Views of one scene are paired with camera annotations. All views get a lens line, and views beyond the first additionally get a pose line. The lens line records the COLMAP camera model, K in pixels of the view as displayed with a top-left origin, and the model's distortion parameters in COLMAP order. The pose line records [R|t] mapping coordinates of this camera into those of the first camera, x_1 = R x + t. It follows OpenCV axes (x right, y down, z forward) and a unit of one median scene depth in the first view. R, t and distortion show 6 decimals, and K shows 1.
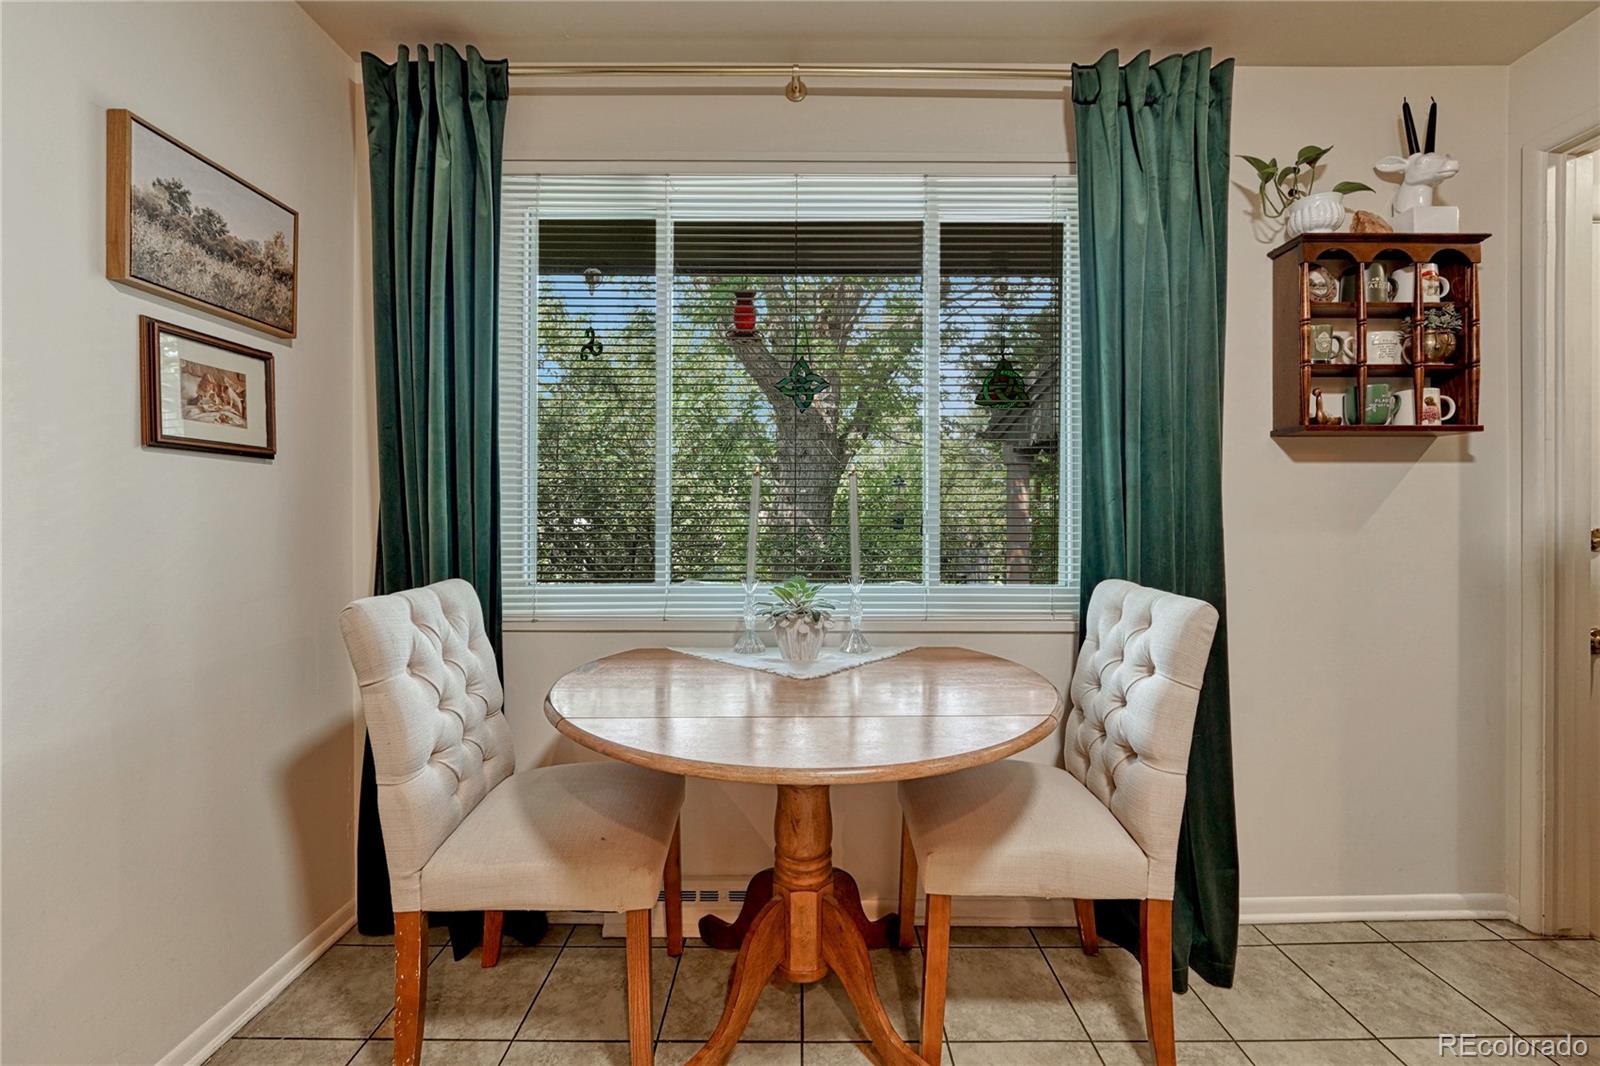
lens RADIAL K [[673.0, 0, 810.2], [0, 673.0, 522.2], [0, 0, 1]] dist [-0.017707, 0.003741]
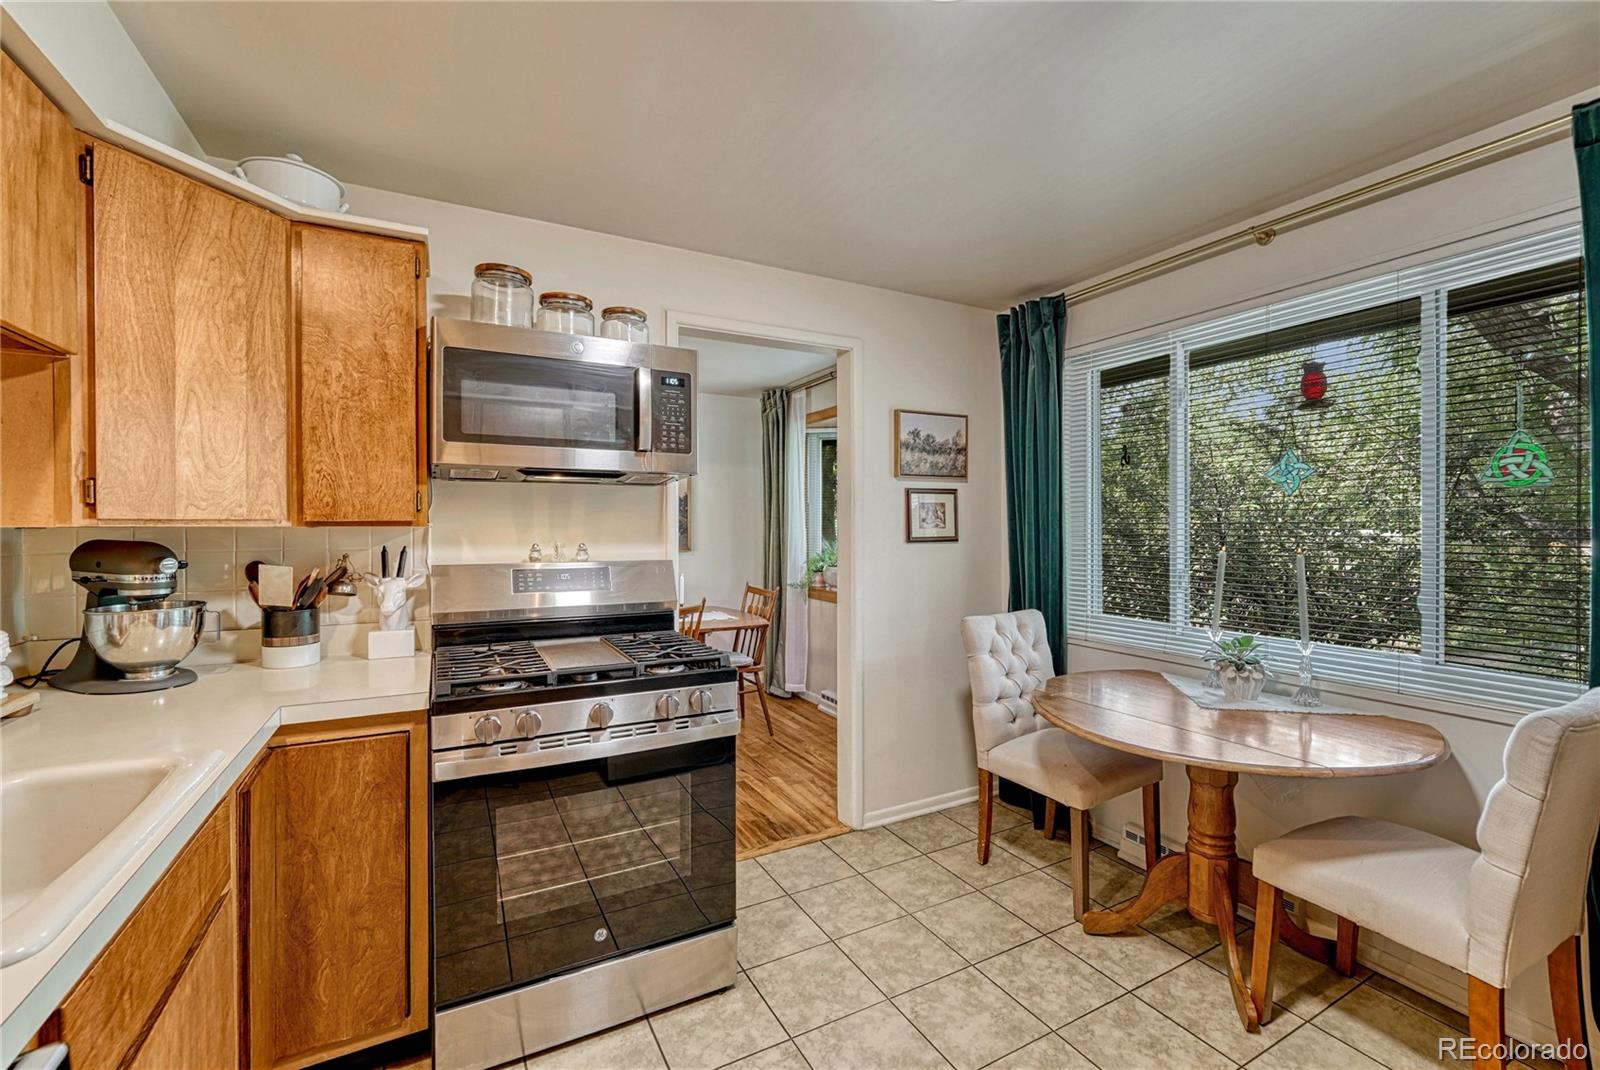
lens RADIAL K [[673.0, 0, 801.1], [0, 673.0, 526.9], [0, 0, 1]] dist [-0.017707, 0.003741]
pose [[0.466692, -0.001358, -0.884419, 0.740840], [0.000331, 0.999999, -0.001361, -0.127645], [0.884420, 0.000342, 0.466692, -0.360613]]
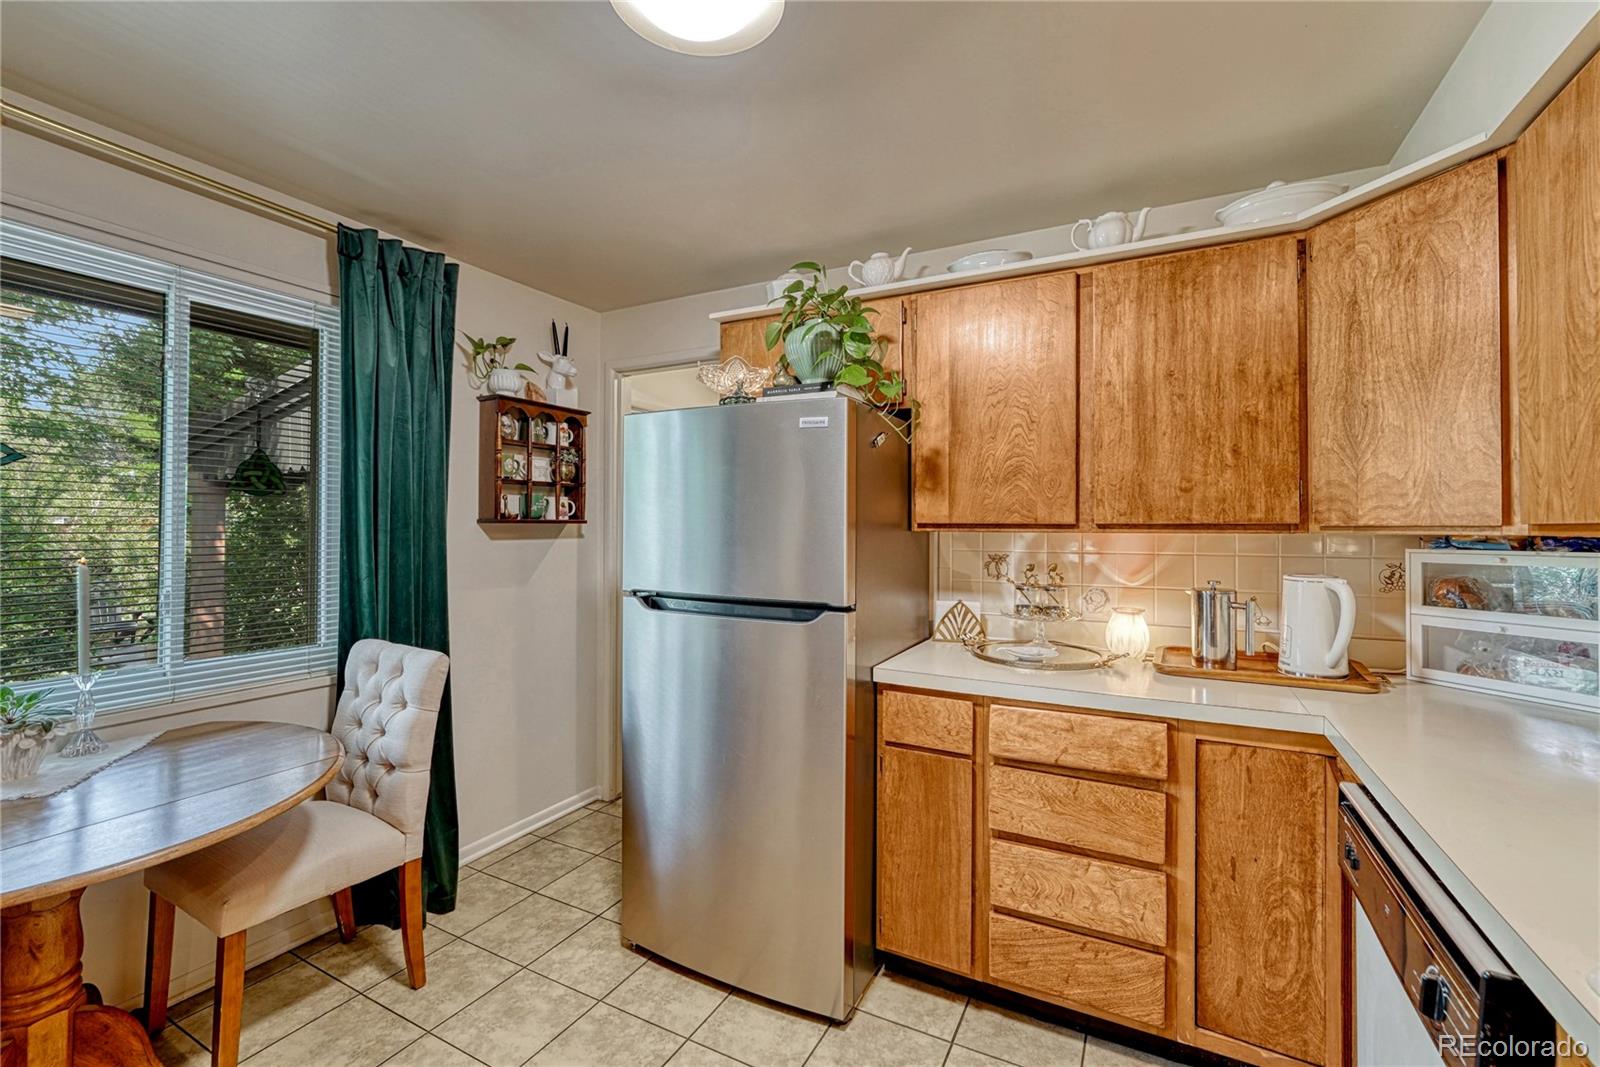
lens RADIAL K [[673.0, 0, 805.8], [0, 673.0, 515.1], [0, 0, 1]] dist [-0.017707, 0.003741]
pose [[0.463066, 0.017198, 0.886157, -0.310747], [-0.001031, 0.999822, -0.018865, -0.133724], [-0.886323, 0.007822, 0.463001, -0.357298]]
